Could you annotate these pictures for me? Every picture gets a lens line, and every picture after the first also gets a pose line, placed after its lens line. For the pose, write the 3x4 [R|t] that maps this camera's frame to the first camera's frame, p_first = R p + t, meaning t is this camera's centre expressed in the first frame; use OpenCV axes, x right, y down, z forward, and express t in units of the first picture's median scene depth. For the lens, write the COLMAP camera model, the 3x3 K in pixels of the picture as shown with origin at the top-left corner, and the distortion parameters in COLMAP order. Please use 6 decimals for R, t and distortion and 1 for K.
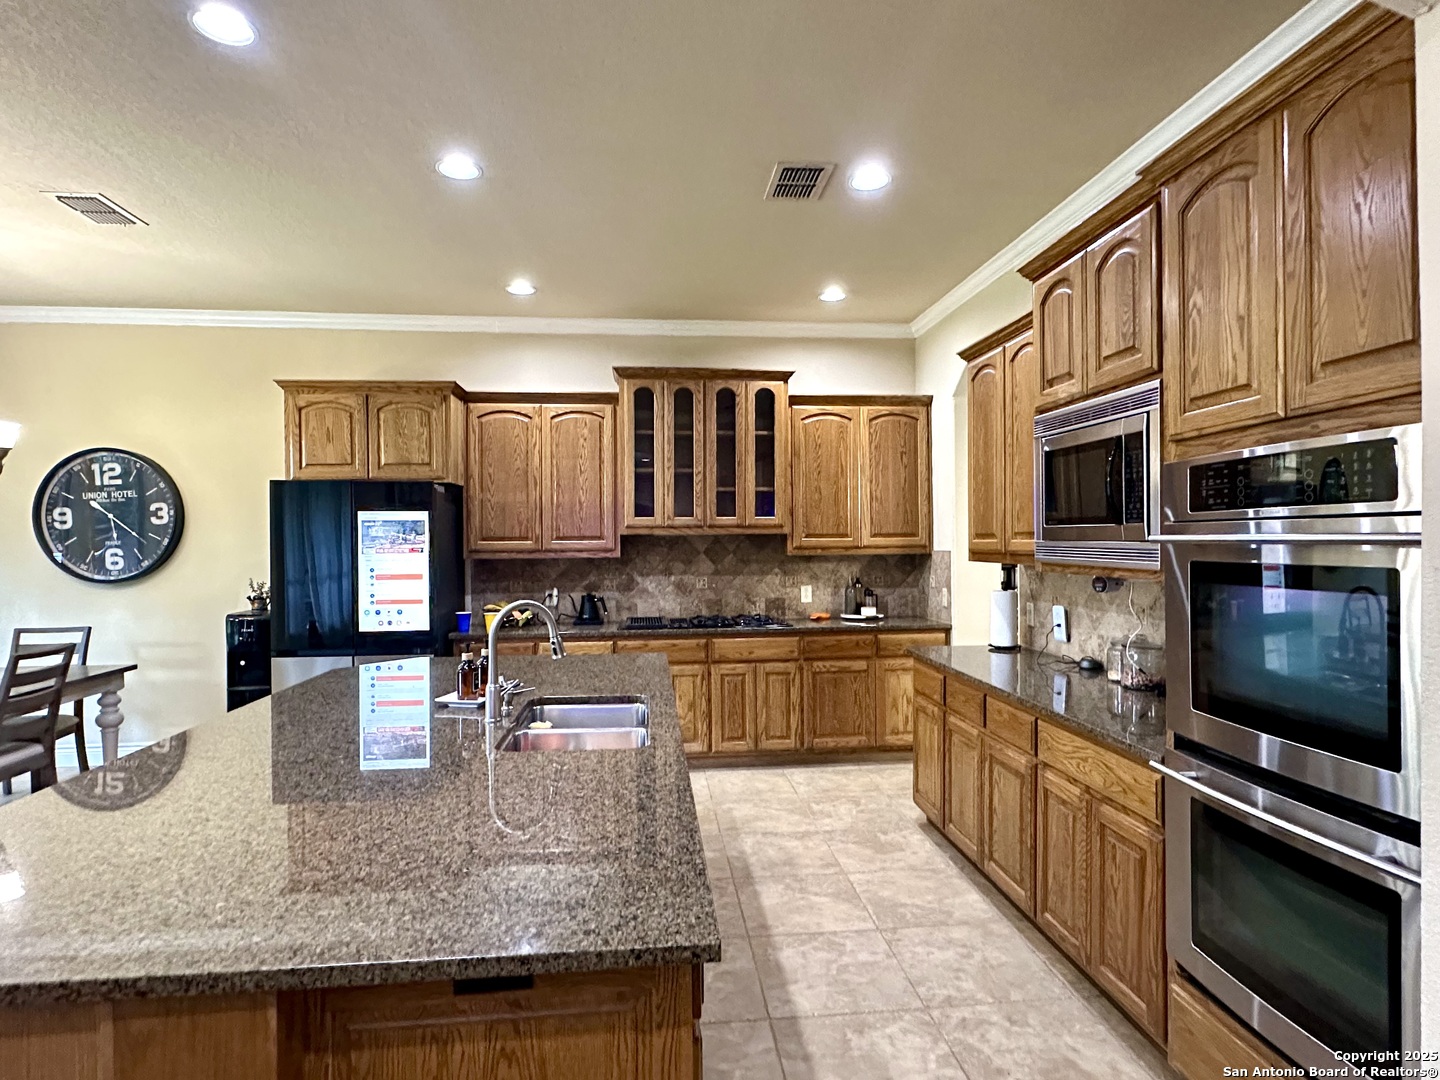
lens RADIAL K [[777.1, 0, 720.0], [0, 777.1, 540.0], [0, 0, 1]] dist [-0.001924, 0.001097]
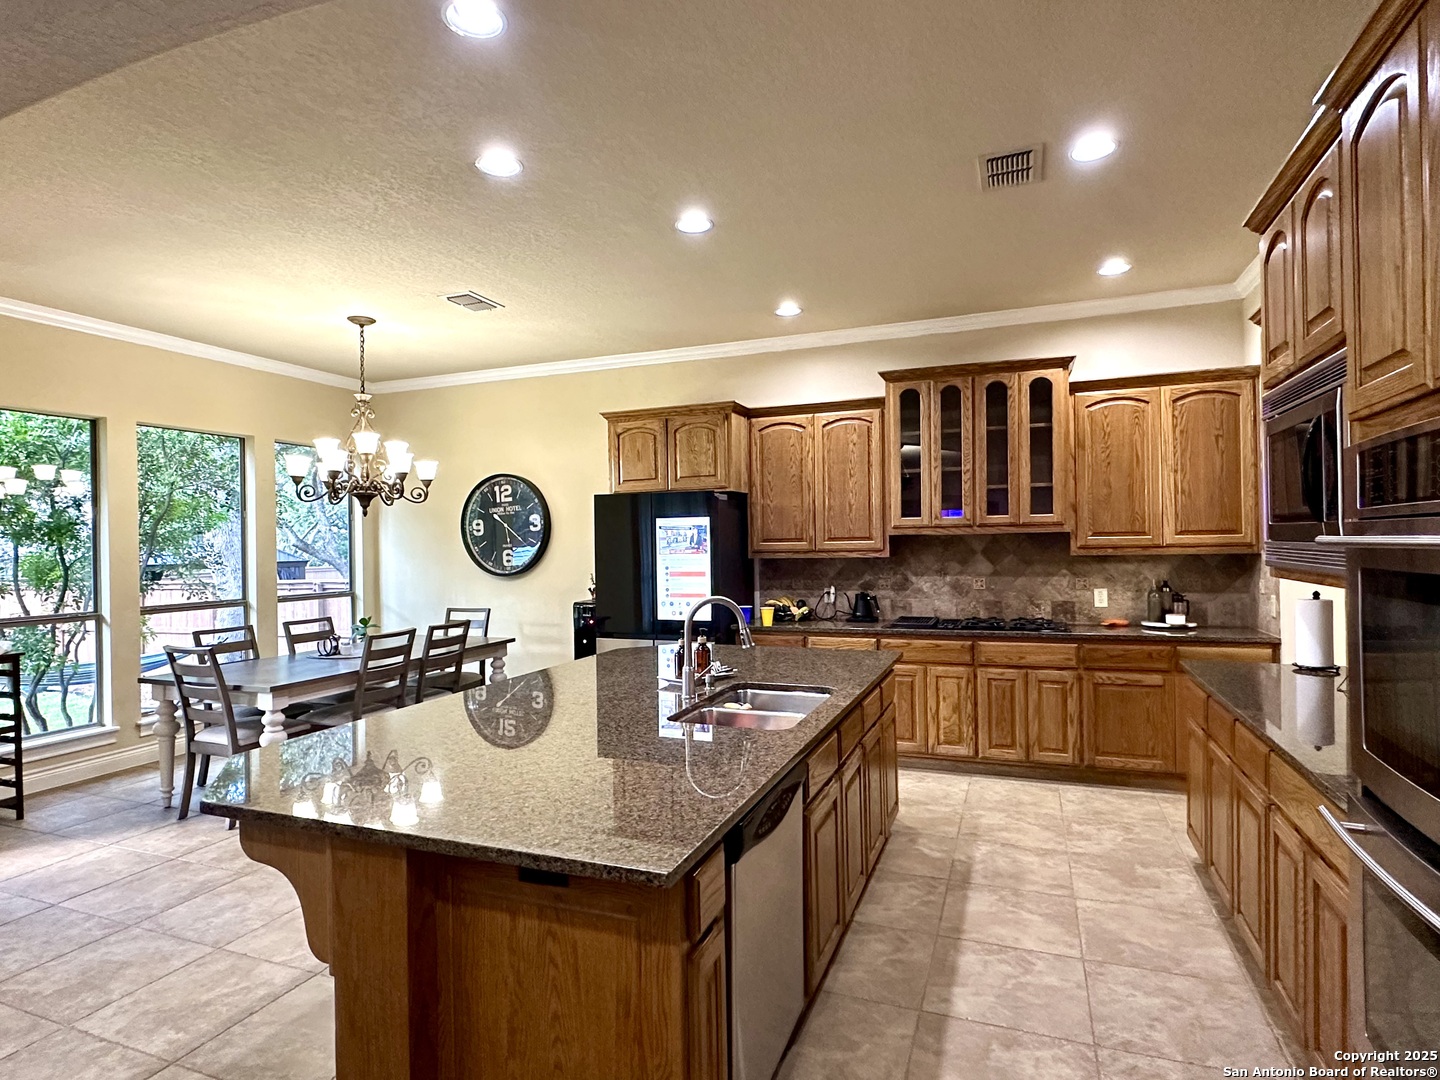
lens RADIAL K [[777.1, 0, 720.0], [0, 777.1, 540.0], [0, 0, 1]] dist [-0.001924, 0.001097]
pose [[0.891594, -0.008207, -0.452760, 0.139496], [0.009480, 0.999955, 0.000542, -0.003179], [0.452736, -0.004775, 0.891632, -0.014099]]
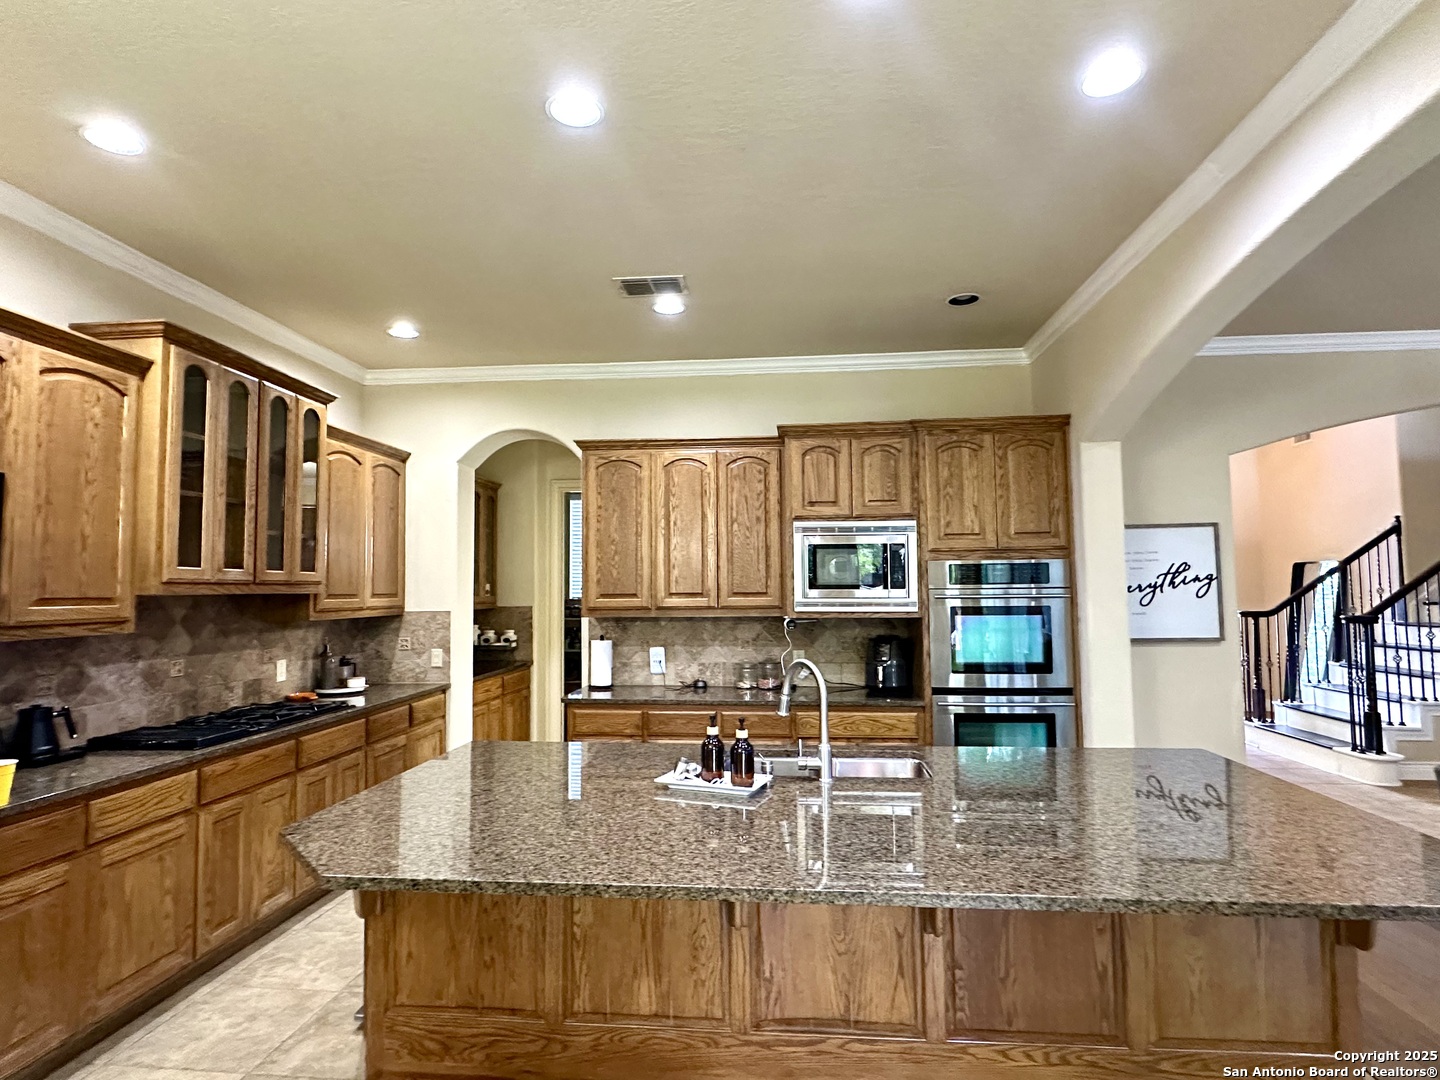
lens RADIAL K [[777.1, 0, 720.0], [0, 777.1, 540.0], [0, 0, 1]] dist [-0.001924, 0.001097]
pose [[0.187545, 0.068736, 0.979848, -0.644479], [0.006584, 0.997438, -0.071230, -0.003542], [-0.982234, 0.019810, 0.186612, 0.459613]]
